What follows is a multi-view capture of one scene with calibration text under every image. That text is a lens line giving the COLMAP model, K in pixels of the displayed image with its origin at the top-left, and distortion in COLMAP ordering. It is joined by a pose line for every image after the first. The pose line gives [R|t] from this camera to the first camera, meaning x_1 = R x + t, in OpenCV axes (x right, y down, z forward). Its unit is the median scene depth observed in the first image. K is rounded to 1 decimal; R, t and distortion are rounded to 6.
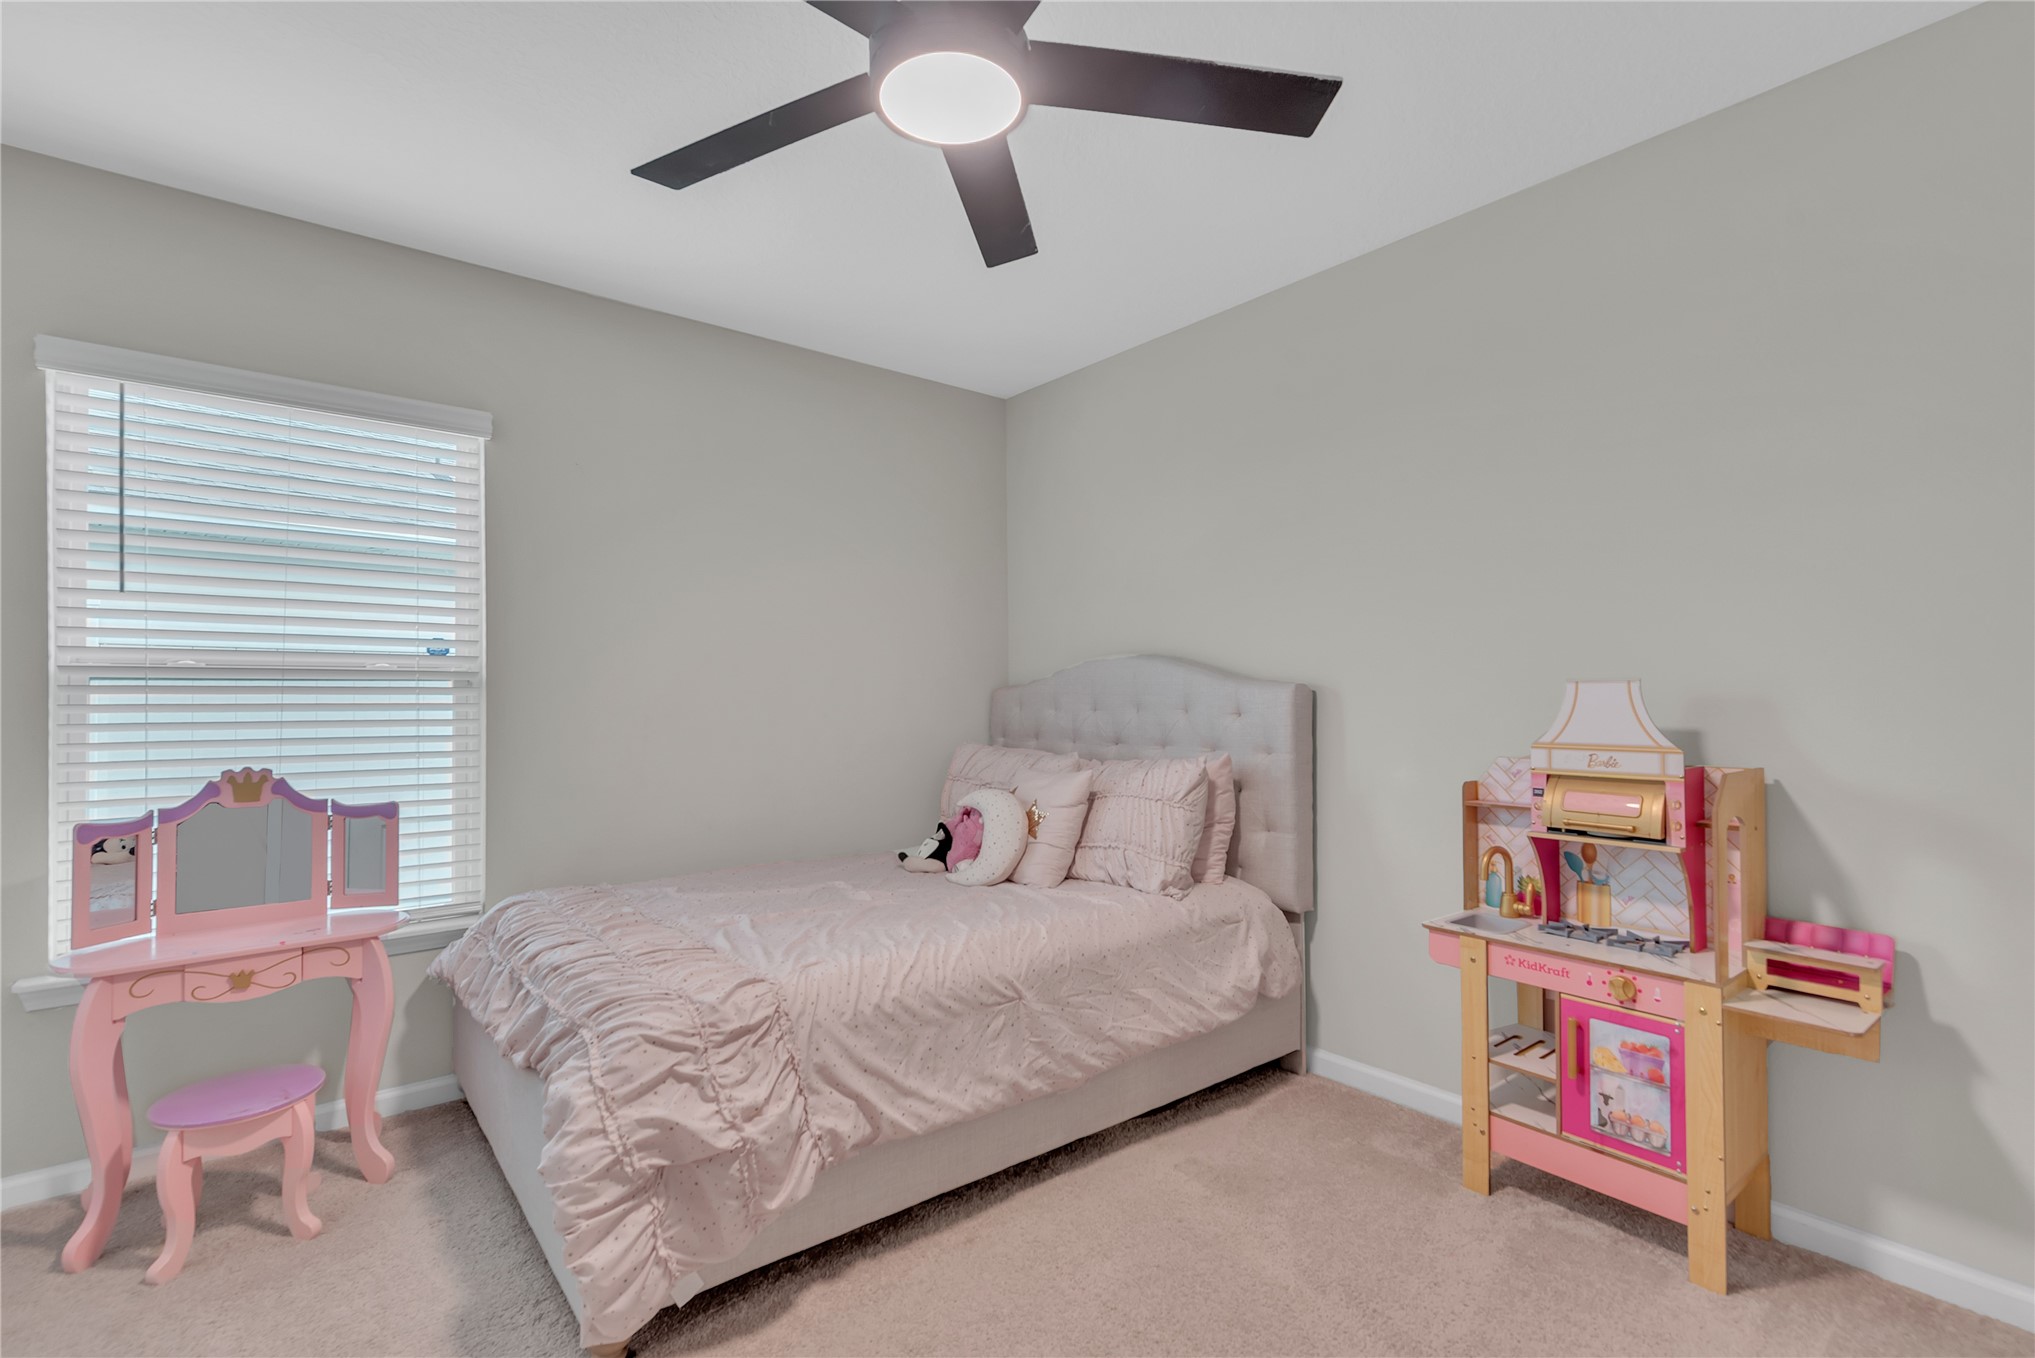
lens RADIAL K [[921.6, 0, 1019.2], [0, 921.6, 680.4], [0, 0, 1]] dist [-0.001685, -0.000123]
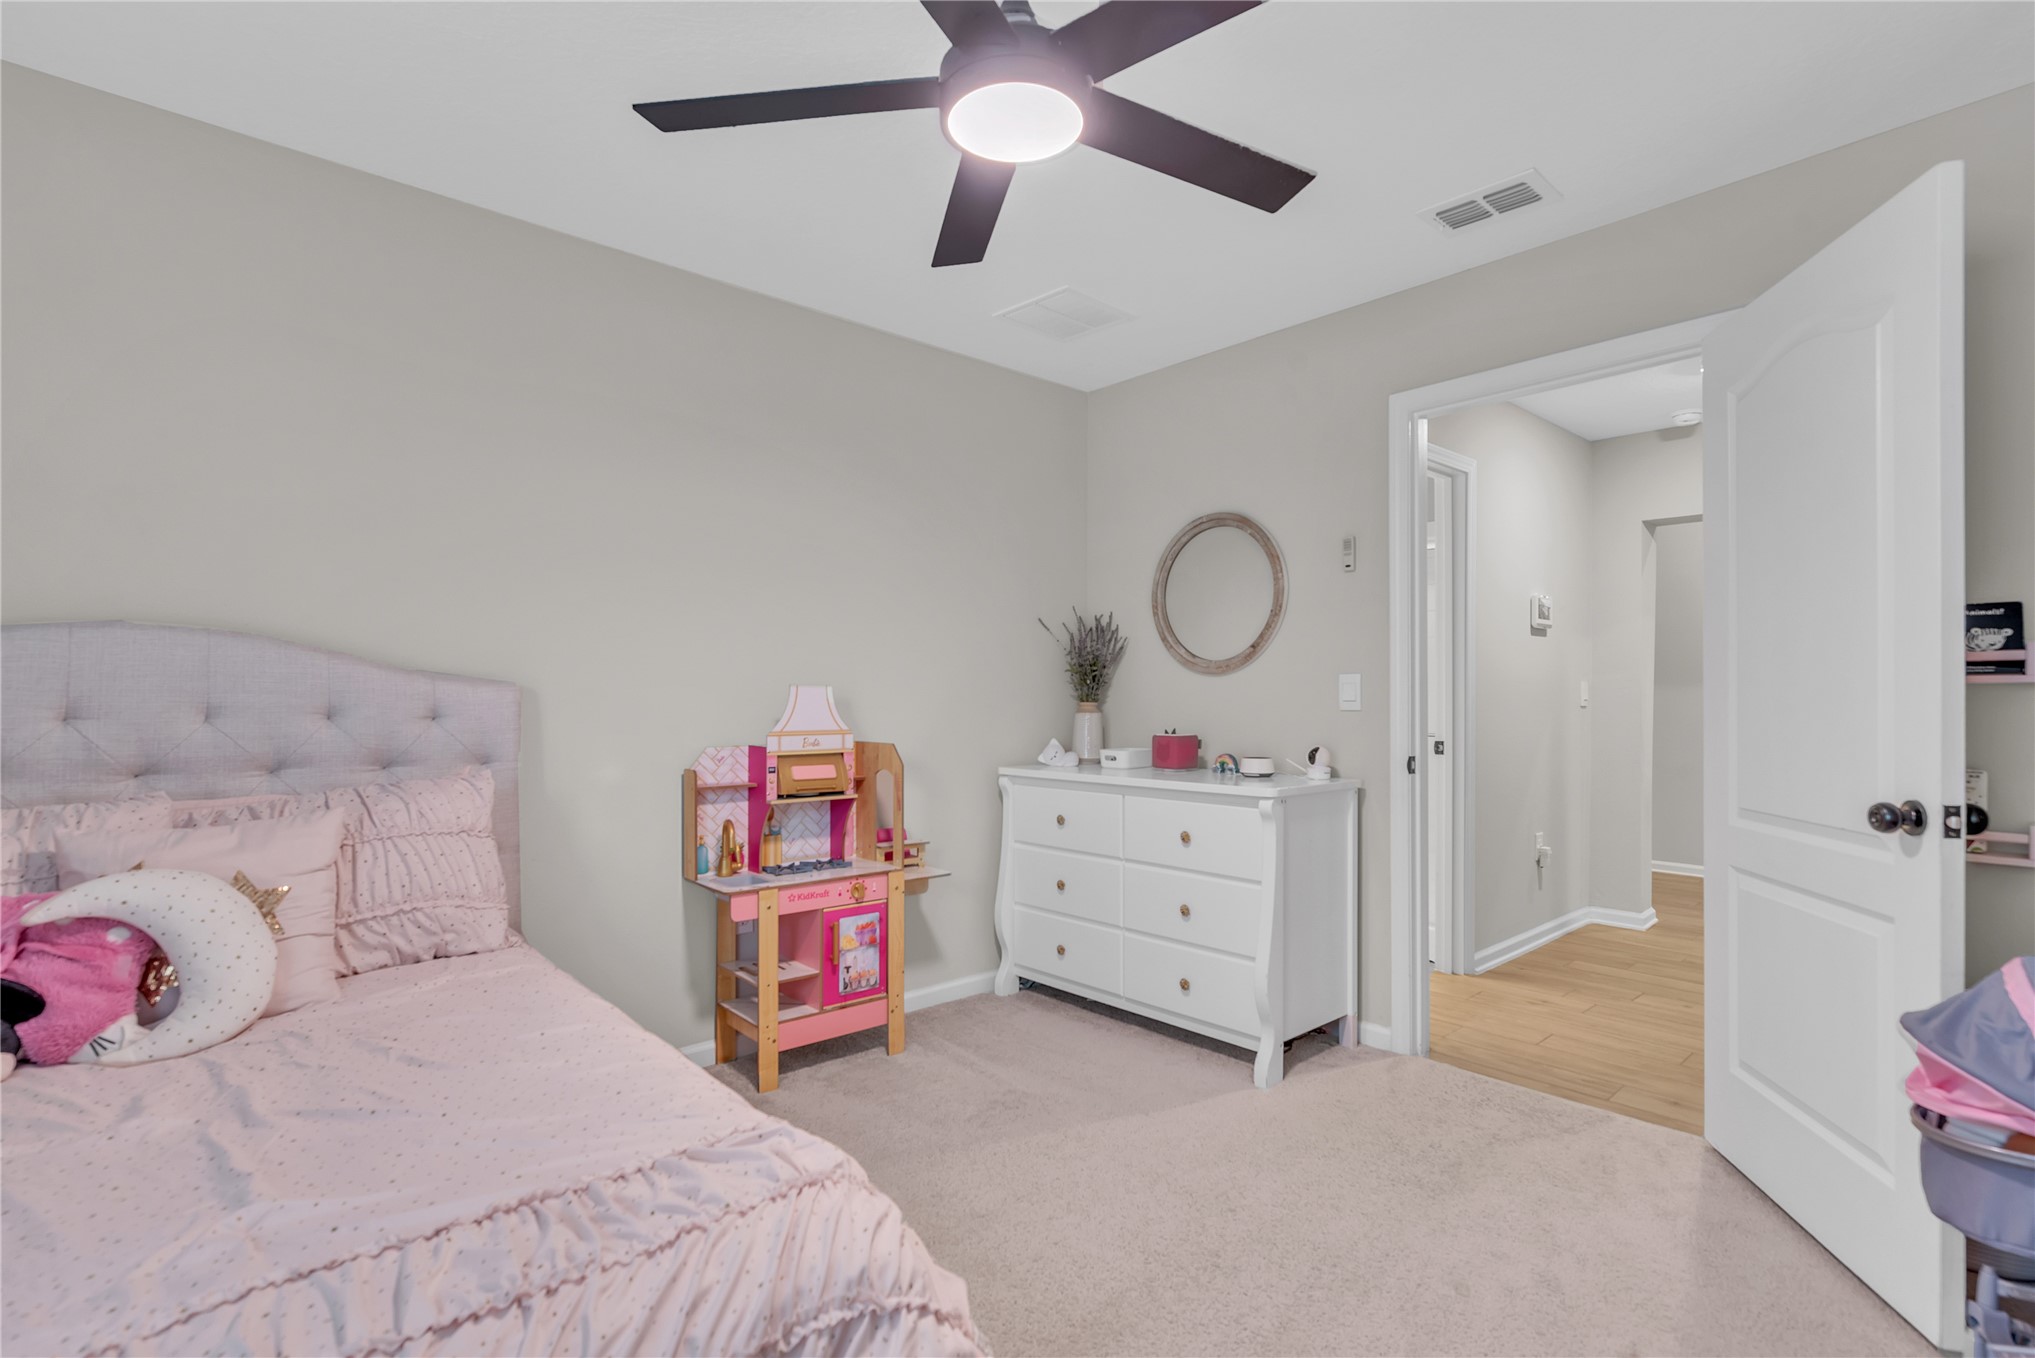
lens RADIAL K [[972.7, 0, 1025.0], [0, 972.7, 691.5], [0, 0, 1]] dist [0.000020, 0.000153]
pose [[-0.036003, 0.001832, 0.999350, -0.888522], [-0.017075, 0.999851, -0.002448, 0.007991], [-0.999206, -0.017152, -0.035967, 0.743593]]
